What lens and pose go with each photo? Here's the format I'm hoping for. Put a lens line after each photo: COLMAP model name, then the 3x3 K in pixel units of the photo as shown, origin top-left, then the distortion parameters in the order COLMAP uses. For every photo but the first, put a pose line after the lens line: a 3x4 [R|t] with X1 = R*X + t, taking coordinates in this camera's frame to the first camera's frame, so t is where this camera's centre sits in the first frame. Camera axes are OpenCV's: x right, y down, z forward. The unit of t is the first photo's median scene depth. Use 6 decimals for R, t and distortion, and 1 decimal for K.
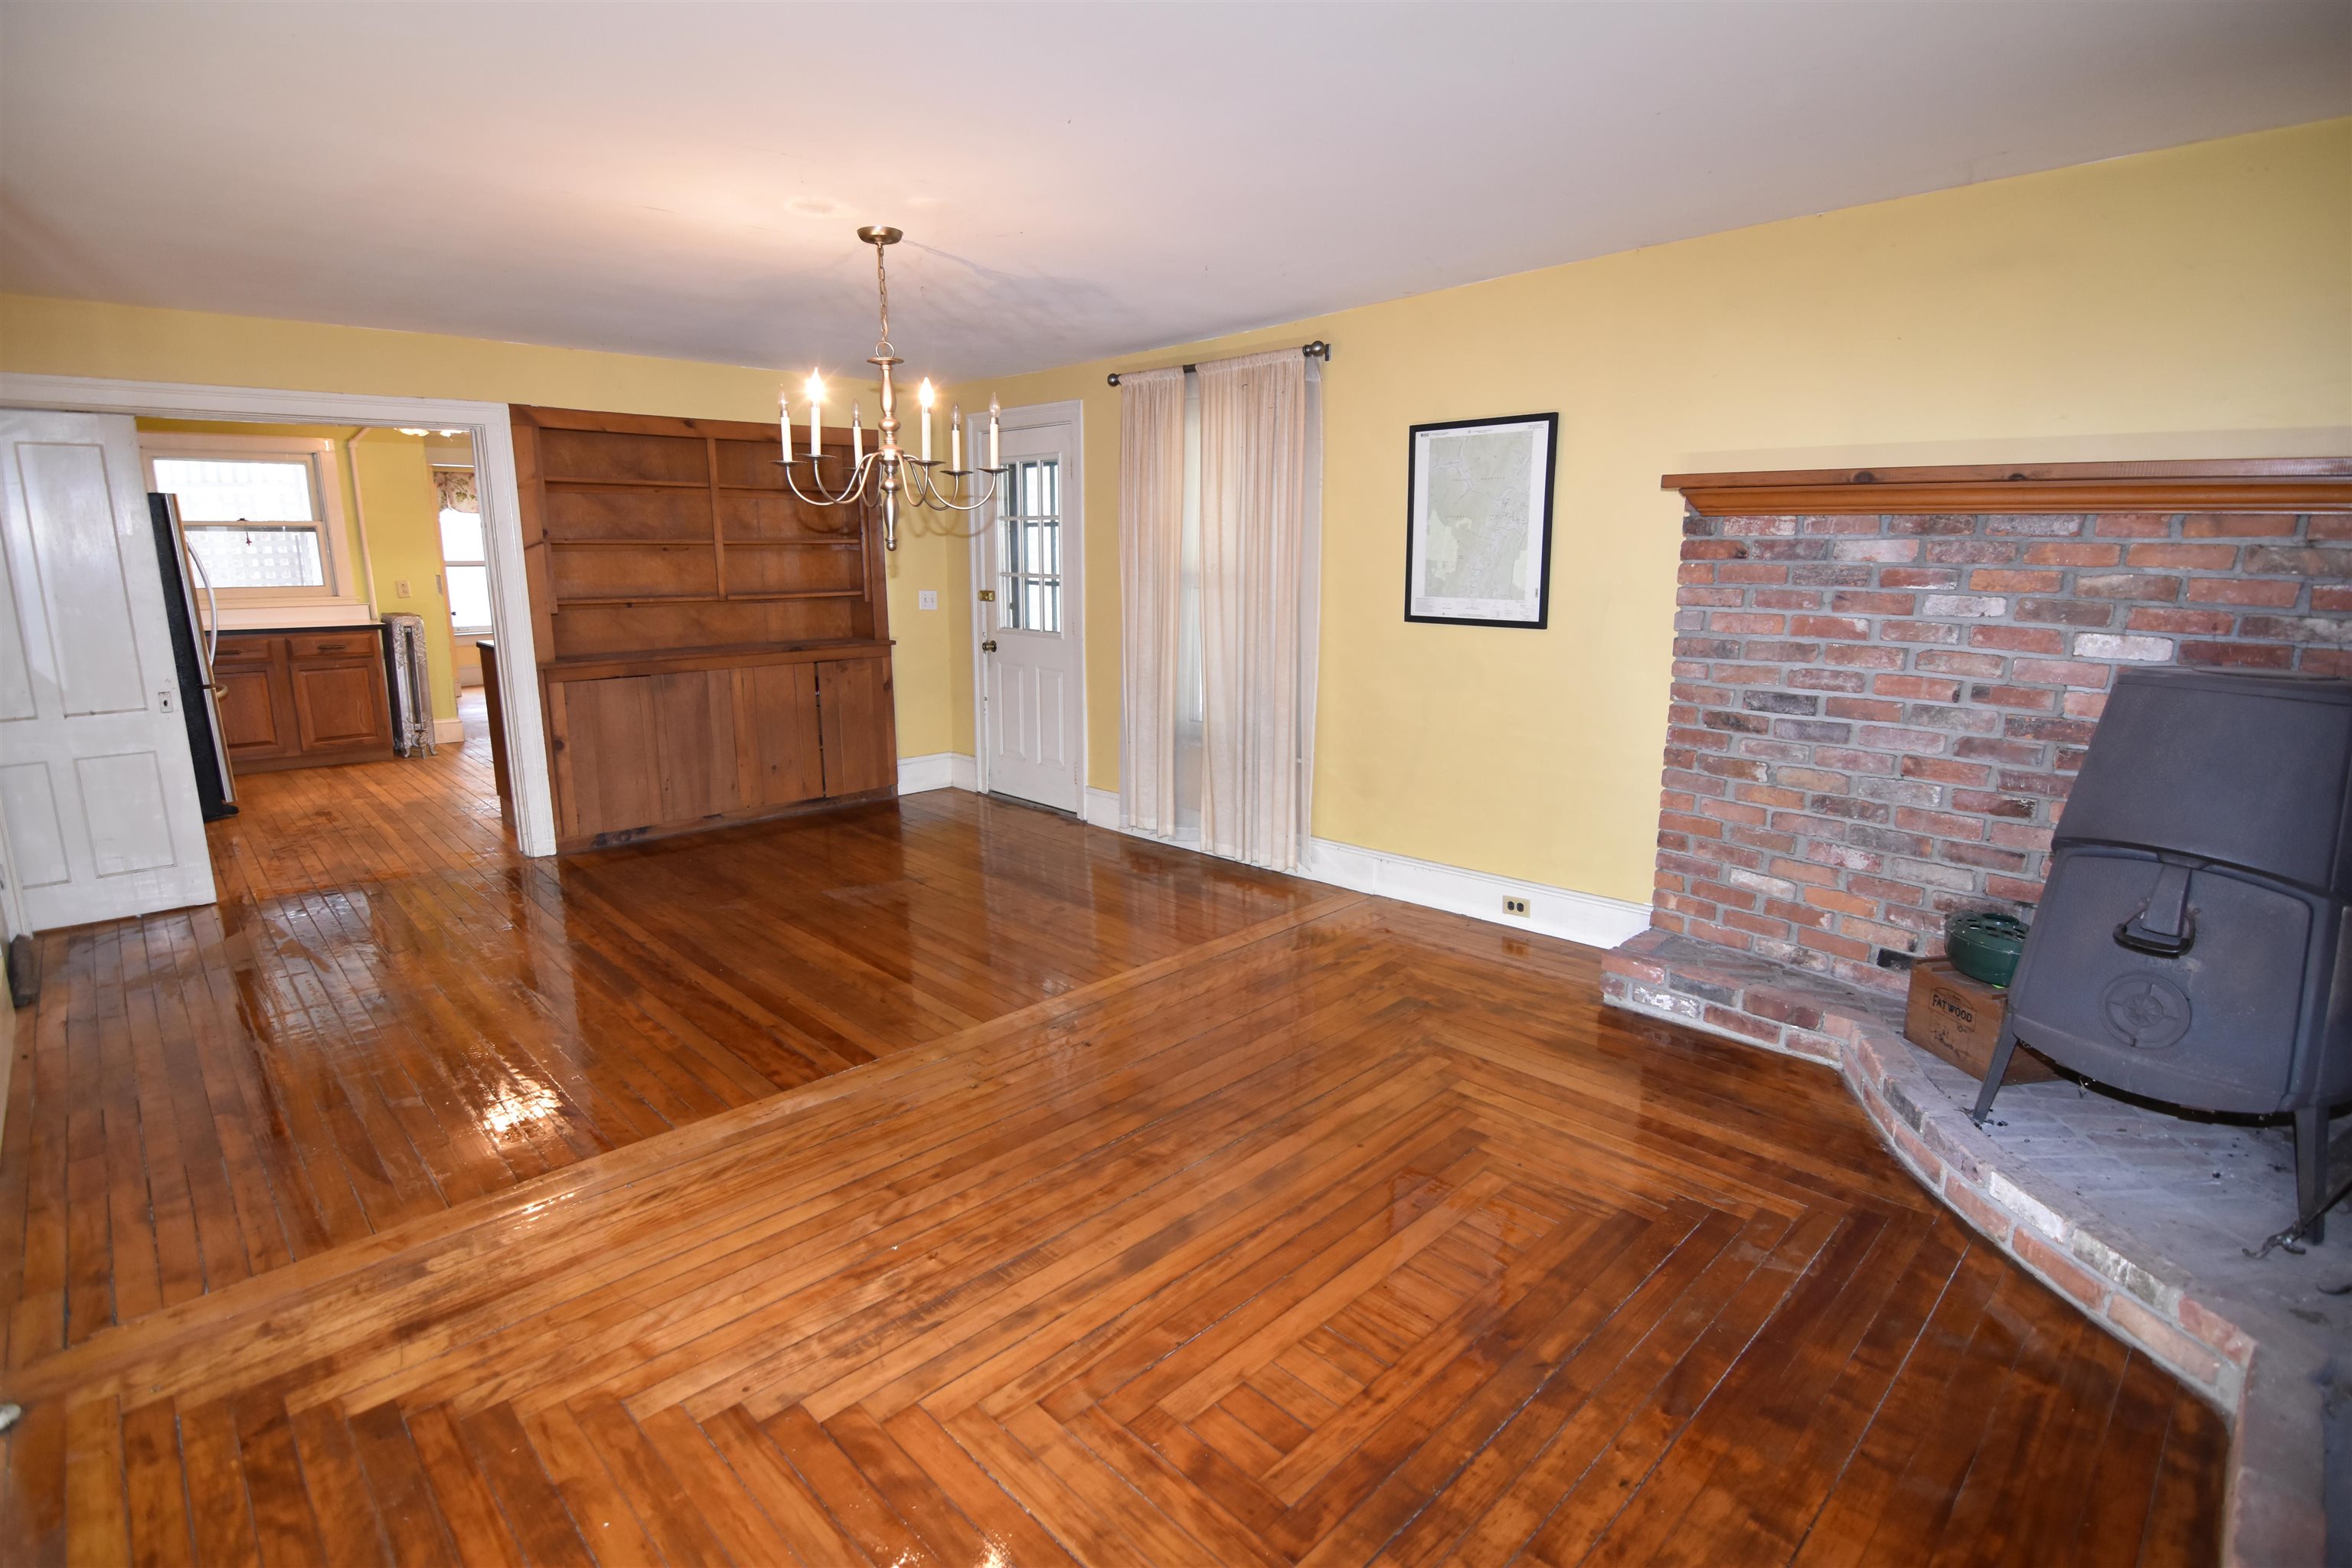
lens RADIAL K [[1139.2, 0, 1189.0], [0, 1139.2, 780.2], [0, 0, 1]] dist [-0.003562, -0.012100]
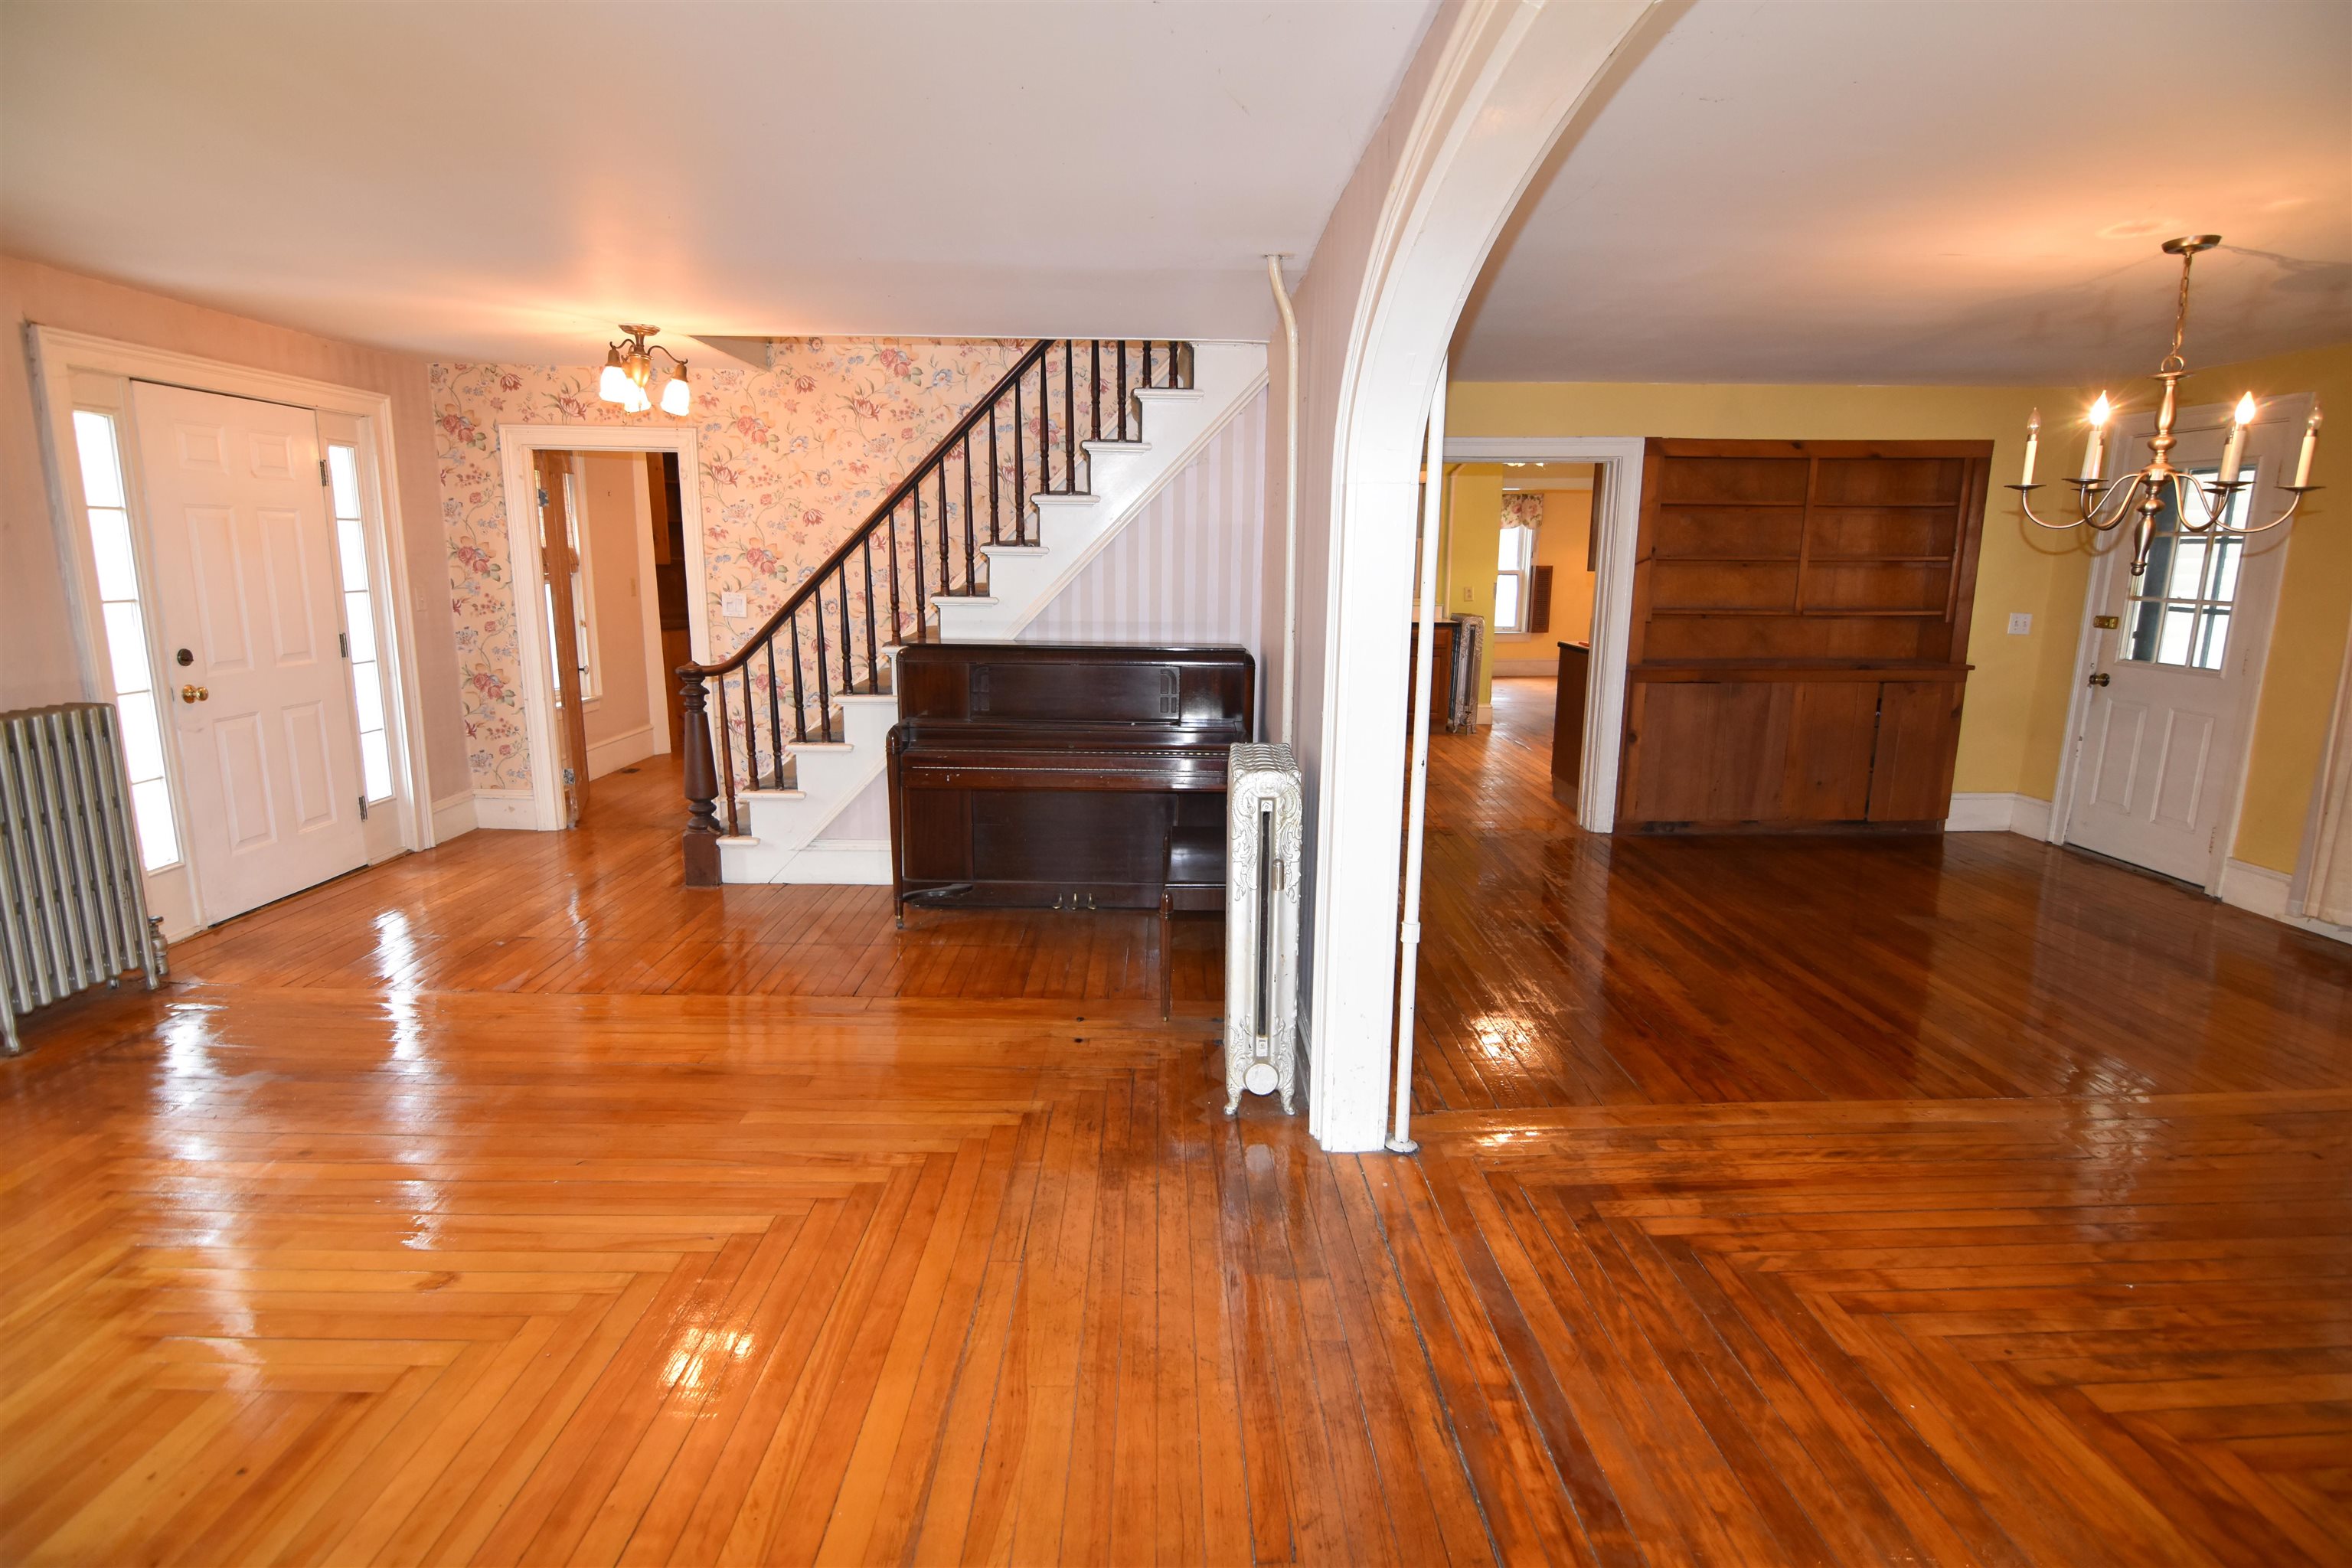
lens RADIAL K [[1139.2, 0, 1189.0], [0, 1139.2, 780.2], [0, 0, 1]] dist [-0.003562, -0.012100]
pose [[0.729911, 0.135038, -0.670070, -0.118557], [-0.140645, 0.988986, 0.046104, 0.021497], [0.668916, 0.060590, 0.740864, -0.133726]]
